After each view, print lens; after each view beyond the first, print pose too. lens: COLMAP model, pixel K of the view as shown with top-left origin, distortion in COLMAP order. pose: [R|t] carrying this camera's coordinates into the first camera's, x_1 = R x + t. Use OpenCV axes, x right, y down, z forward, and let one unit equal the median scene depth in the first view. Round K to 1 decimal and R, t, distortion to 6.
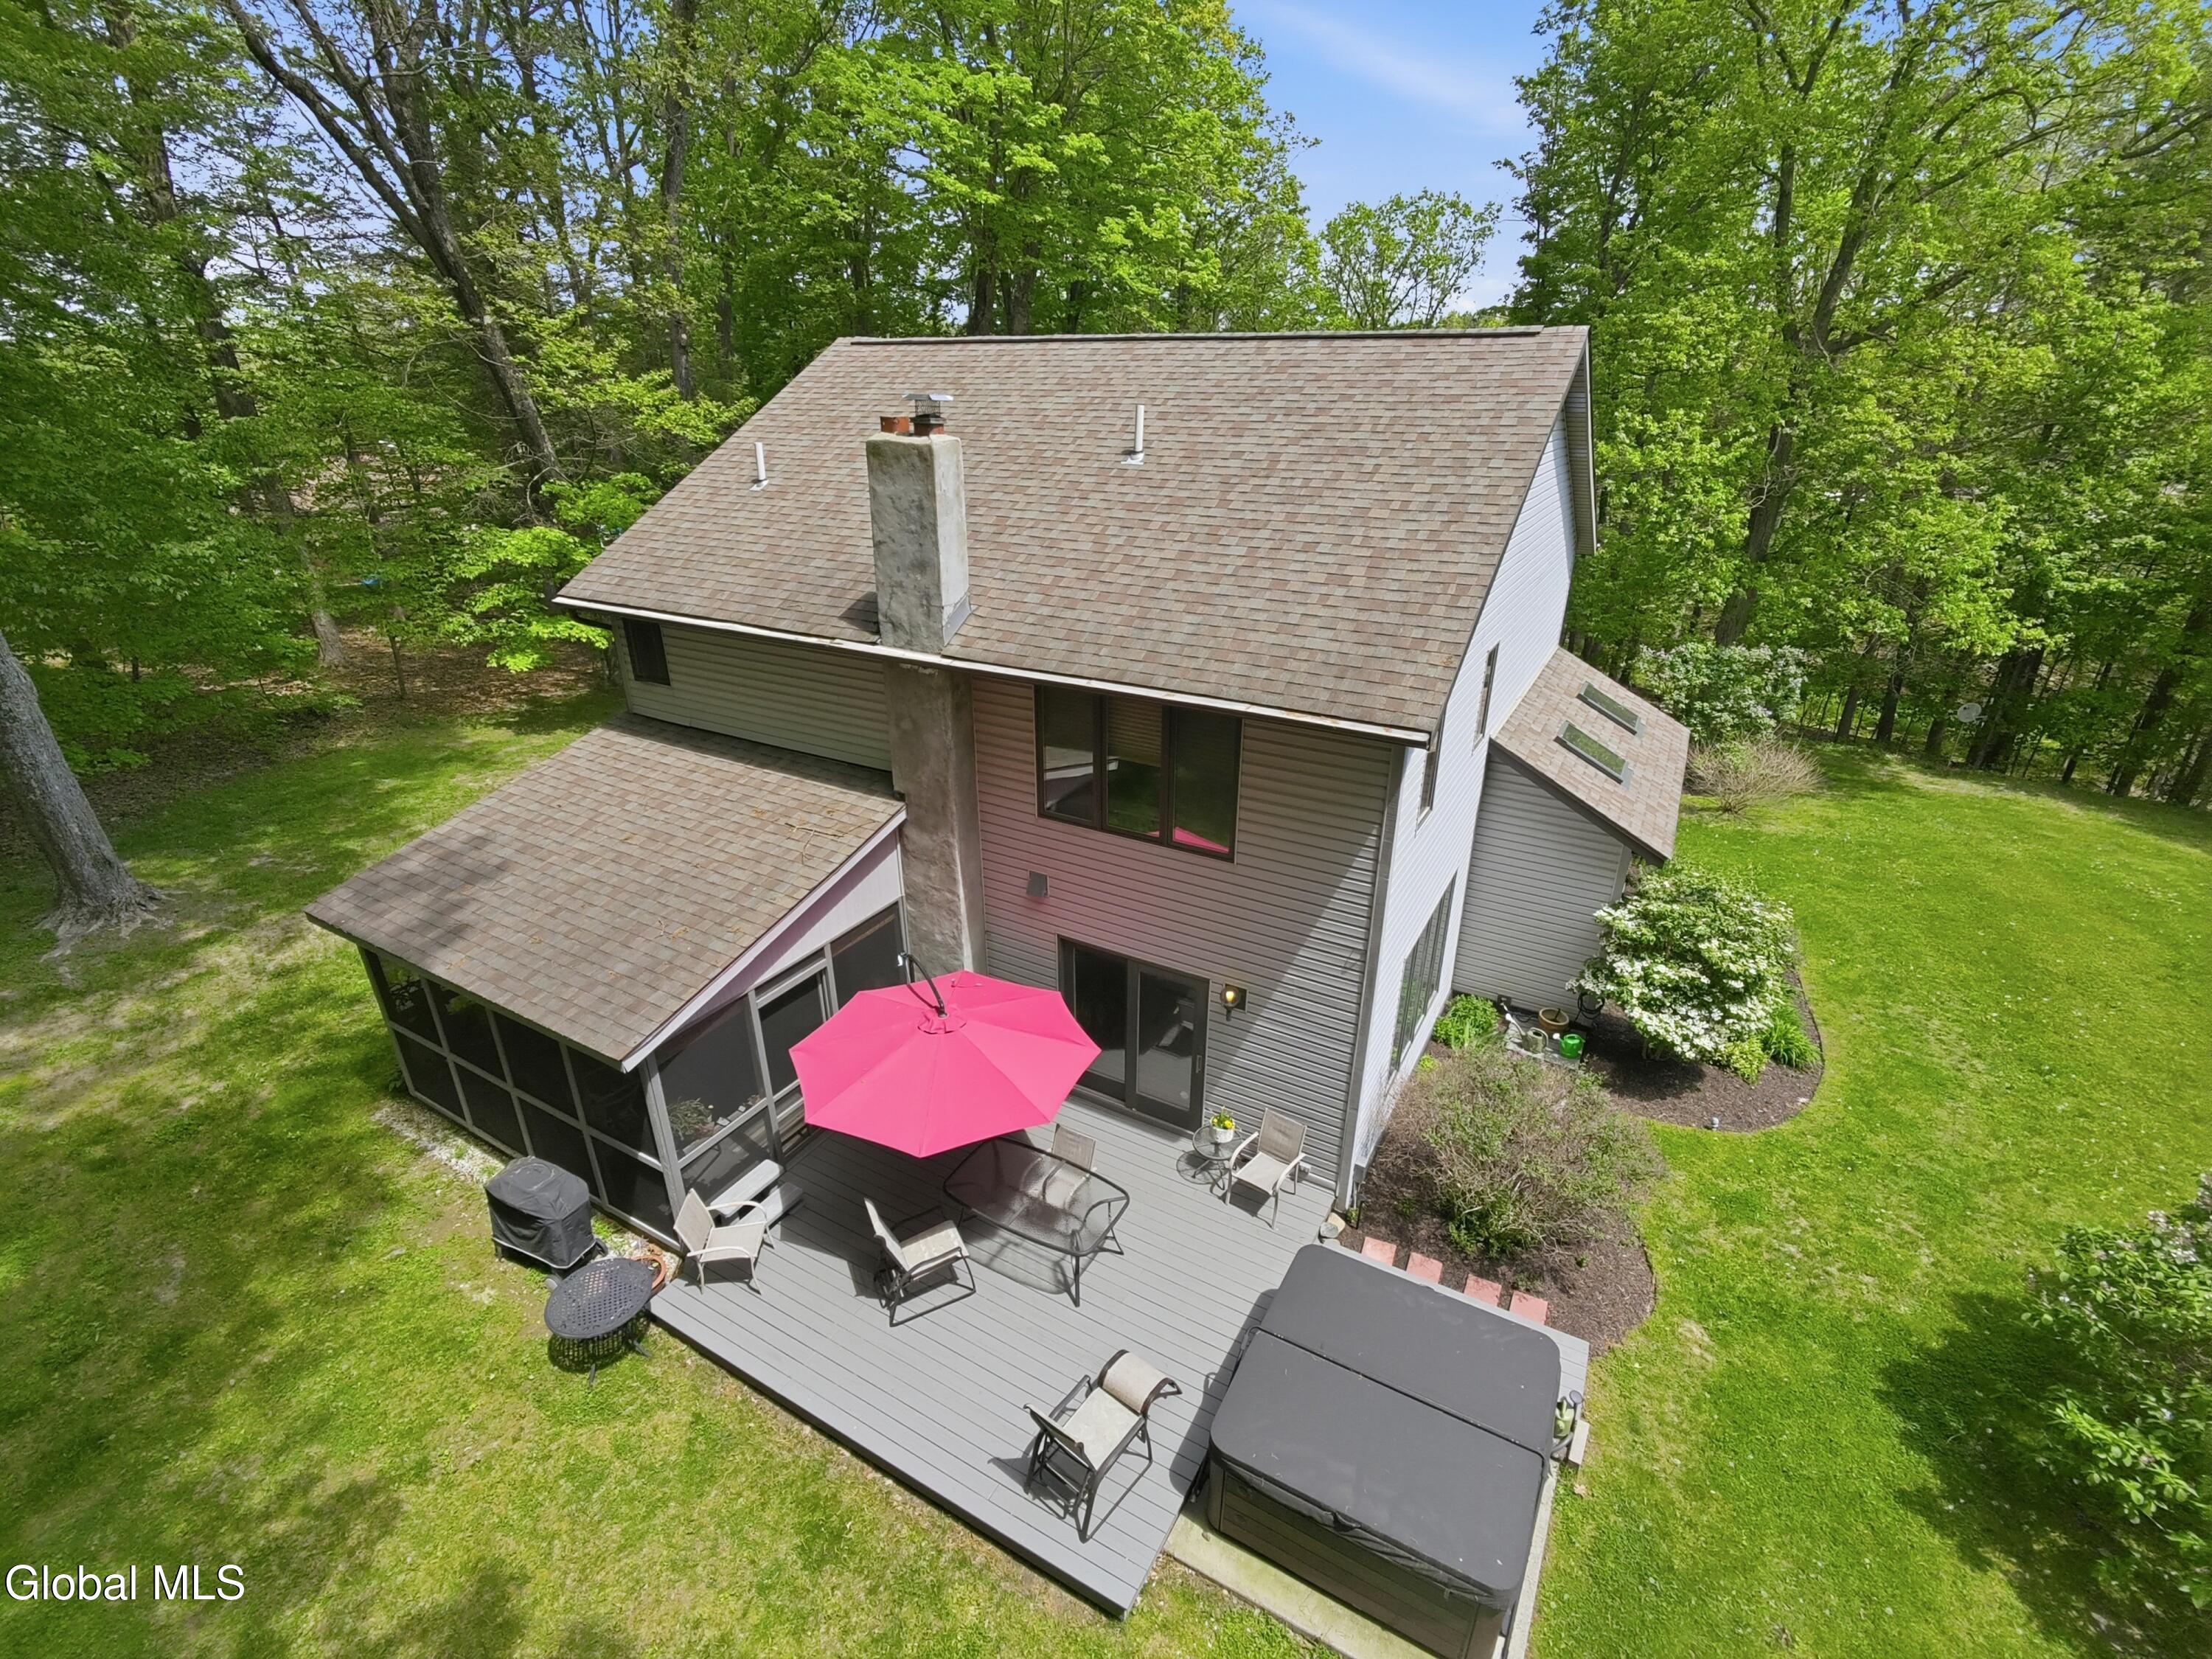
lens RADIAL K [[1009.6, 0, 1106.0], [0, 1009.6, 829.5], [0, 0, 1]] dist [0.003128, -0.005783]
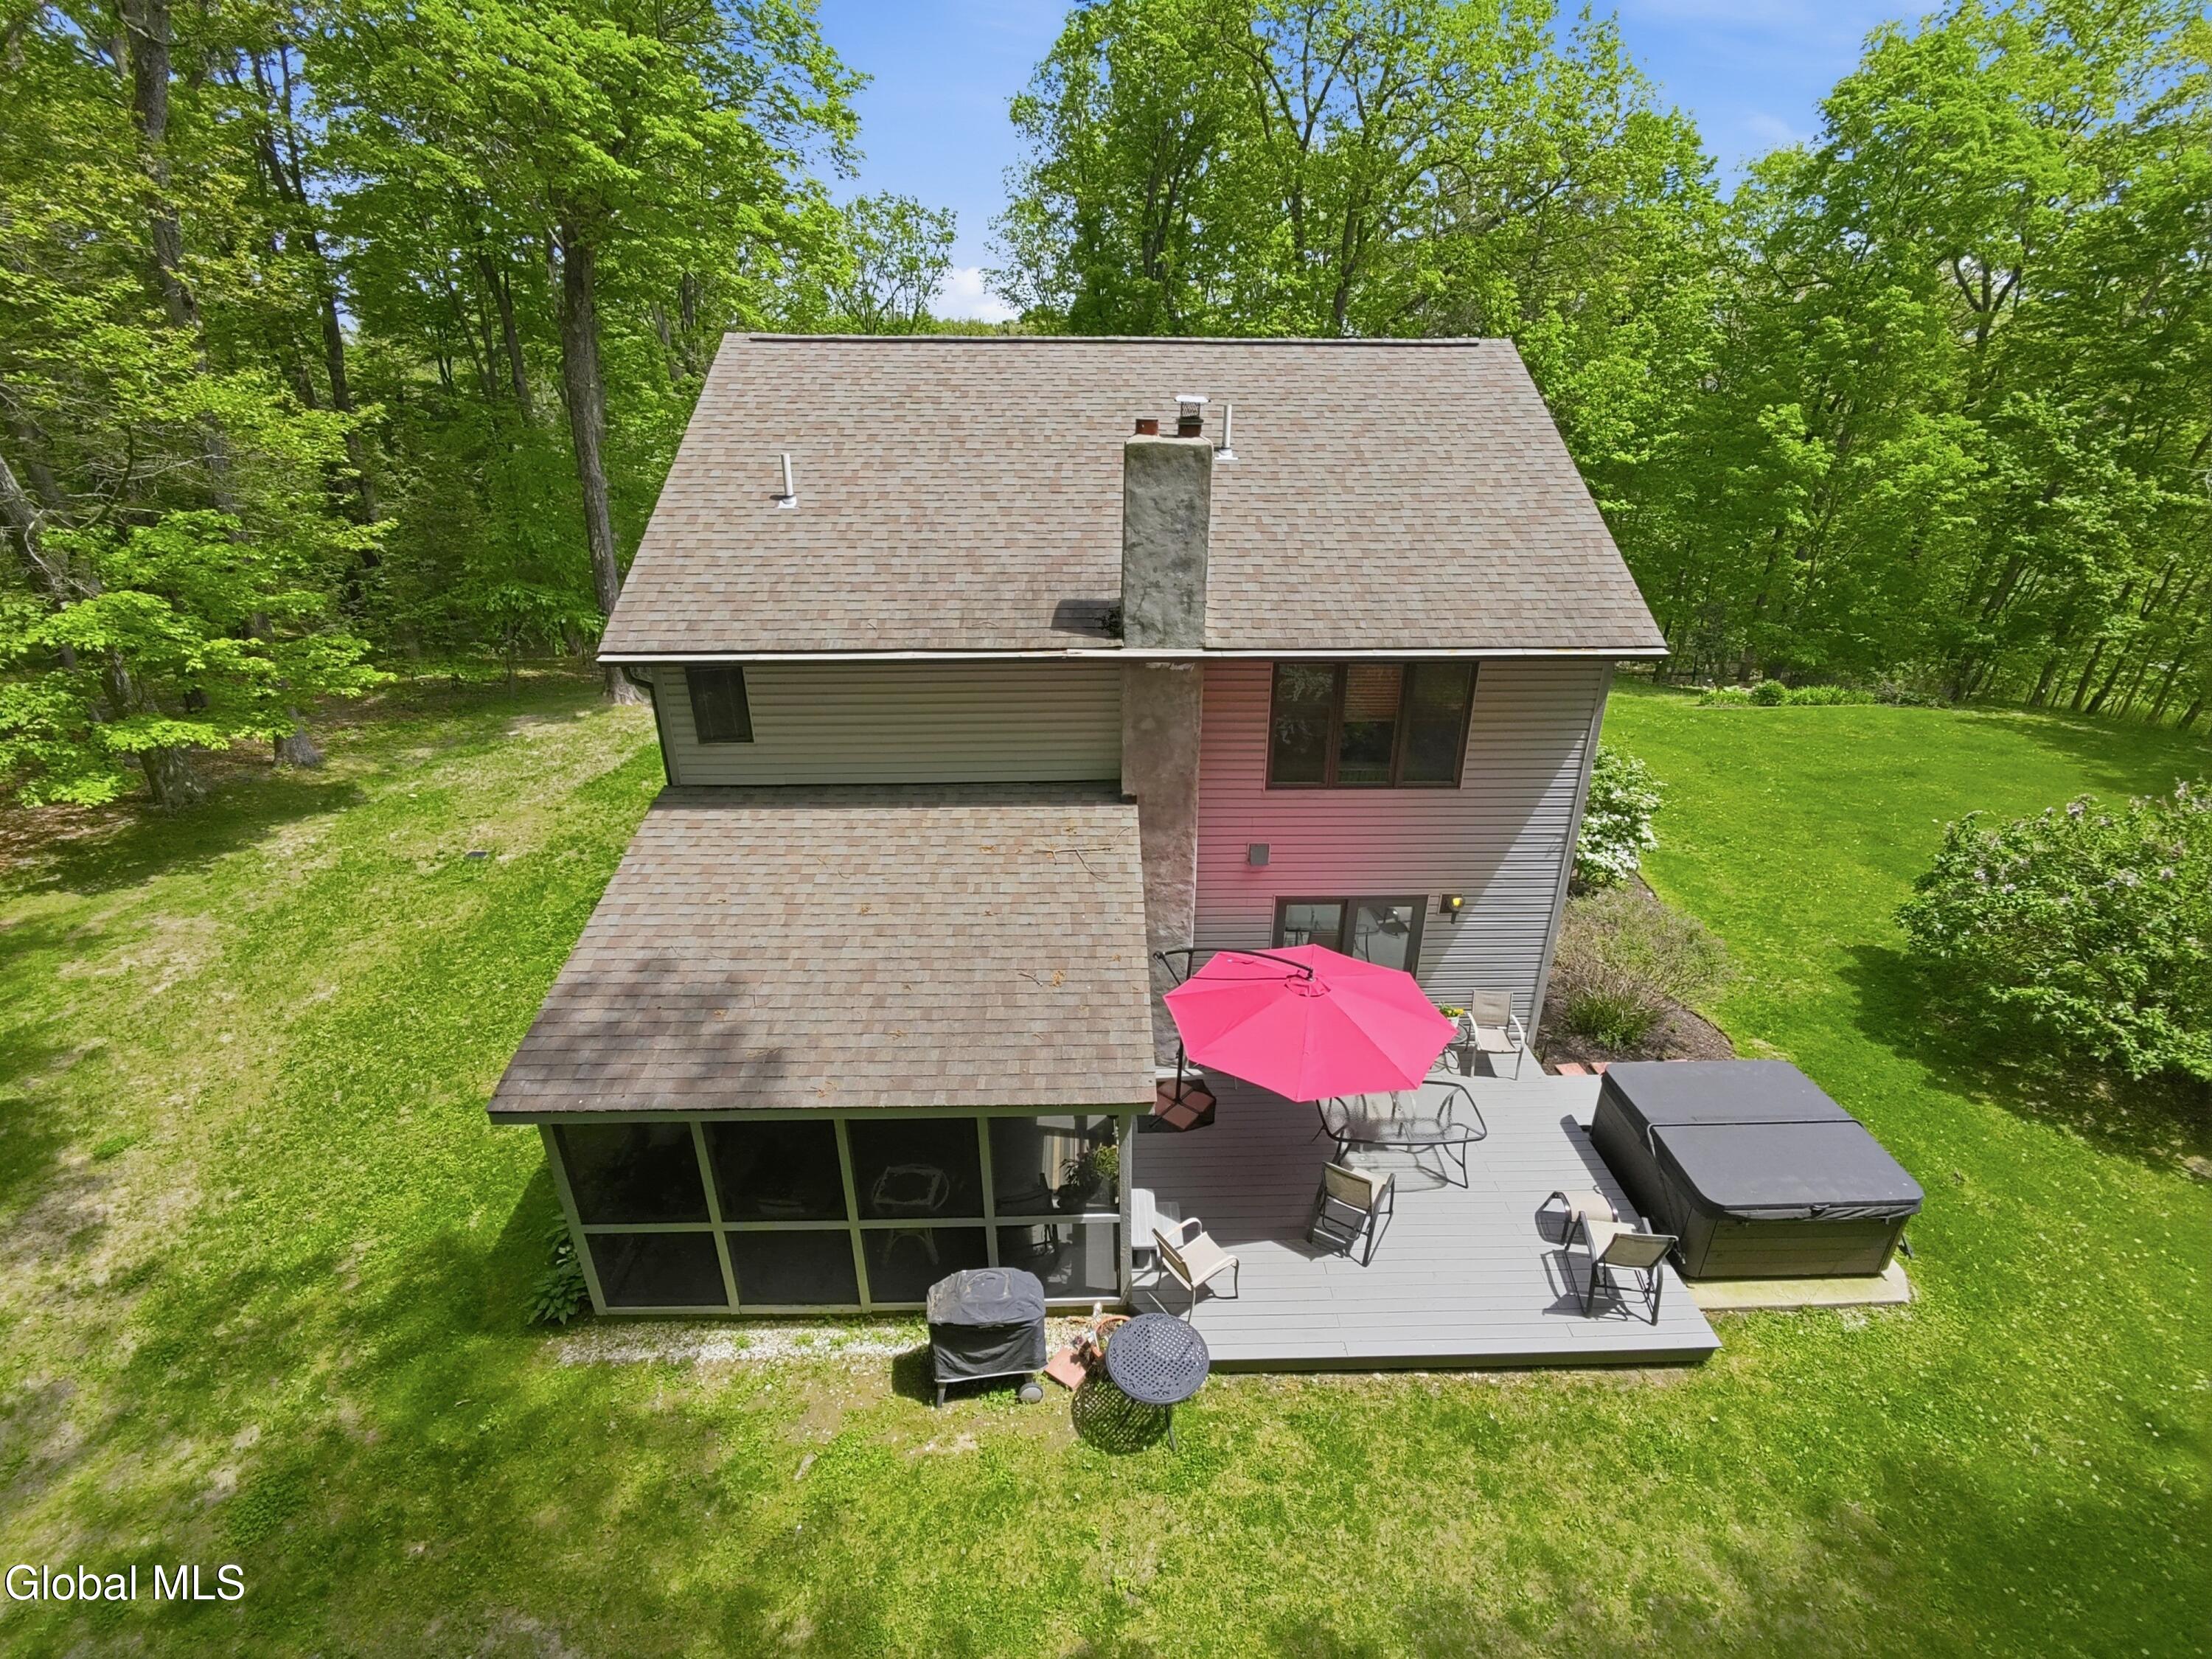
lens RADIAL K [[1028.2, 0, 1106.0], [0, 1028.2, 829.5], [0, 0, 1]] dist [-0.005315, 0.000572]
pose [[0.853860, -0.210296, 0.476129, -0.730099], [0.211809, 0.975968, 0.051219, -0.062370], [-0.475458, 0.057115, 0.877882, 0.126740]]
